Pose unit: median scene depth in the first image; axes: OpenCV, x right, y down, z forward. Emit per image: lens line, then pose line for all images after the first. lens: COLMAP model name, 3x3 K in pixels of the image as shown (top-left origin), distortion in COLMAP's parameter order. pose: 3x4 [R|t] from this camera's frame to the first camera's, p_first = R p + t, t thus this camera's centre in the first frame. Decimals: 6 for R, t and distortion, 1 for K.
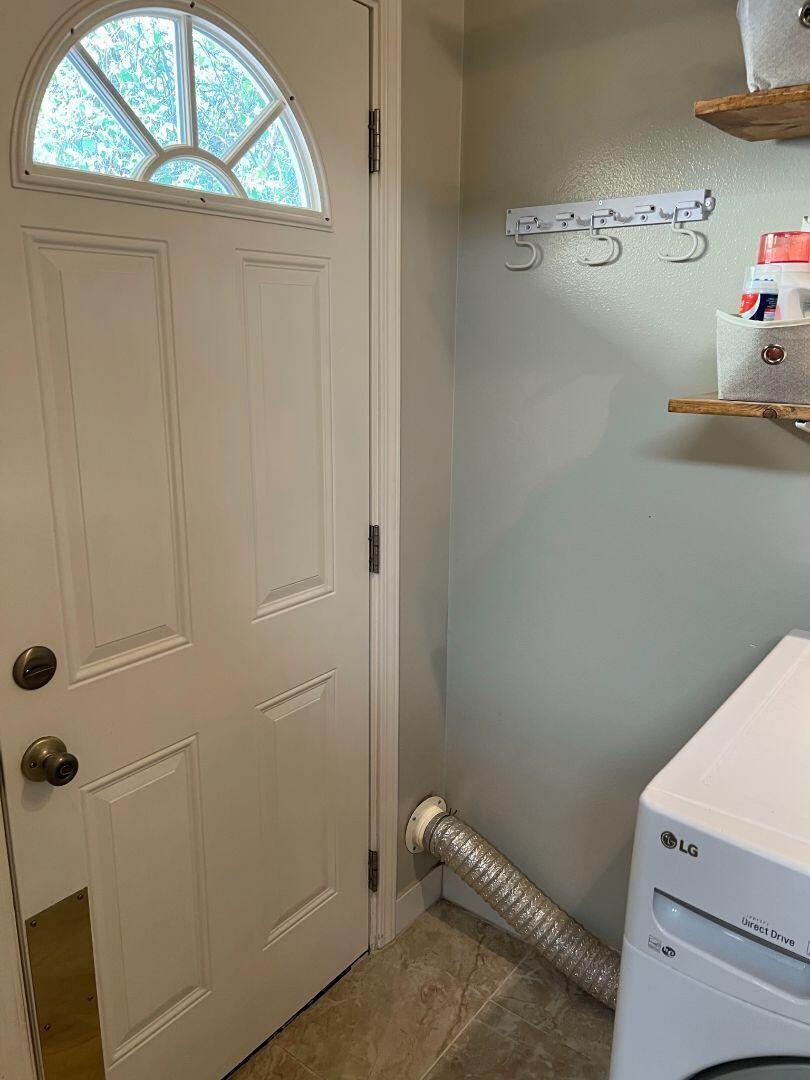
lens RADIAL K [[807.2, 0, 405.0], [0, 807.2, 540.0], [0, 0, 1]] dist [0.079774, -0.088096]
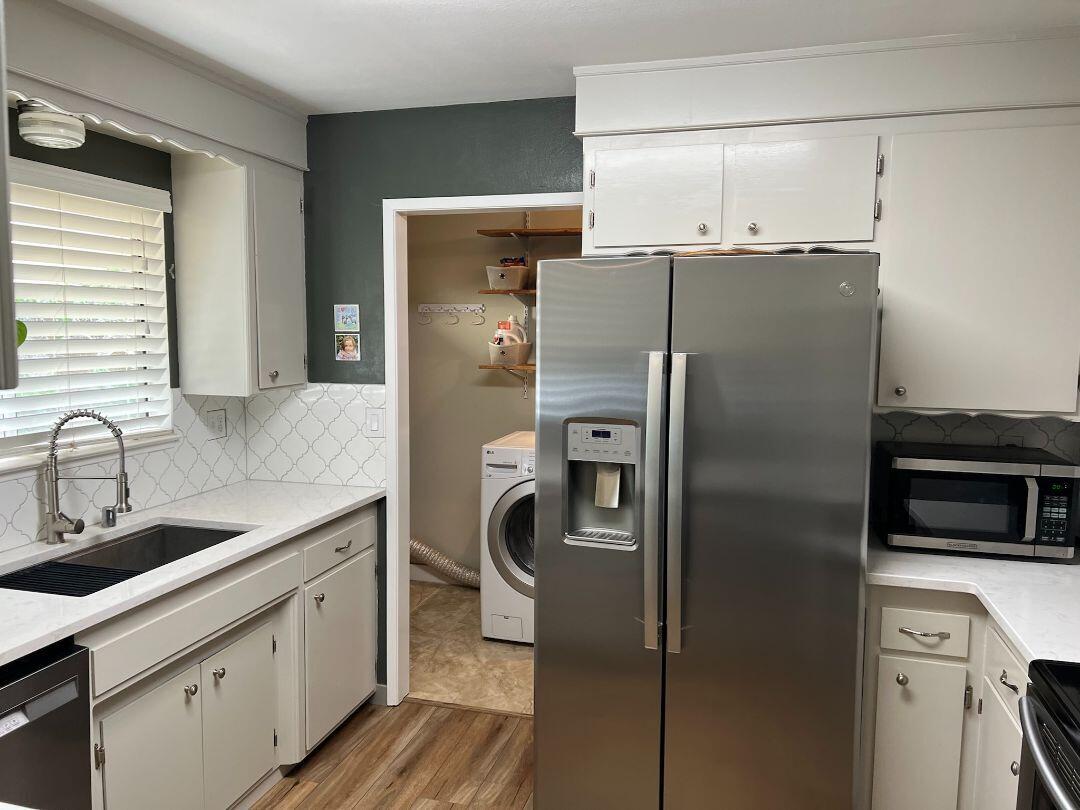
lens RADIAL K [[807.2, 0, 530.2], [0, 807.2, 401.2], [0, 0, 1]] dist [0.079774, -0.088096]
pose [[0.927516, -0.048159, 0.370668, -0.828600], [0.105539, 0.985057, -0.136105, 0.512160], [-0.358574, 0.165360, 0.918739, -2.426166]]
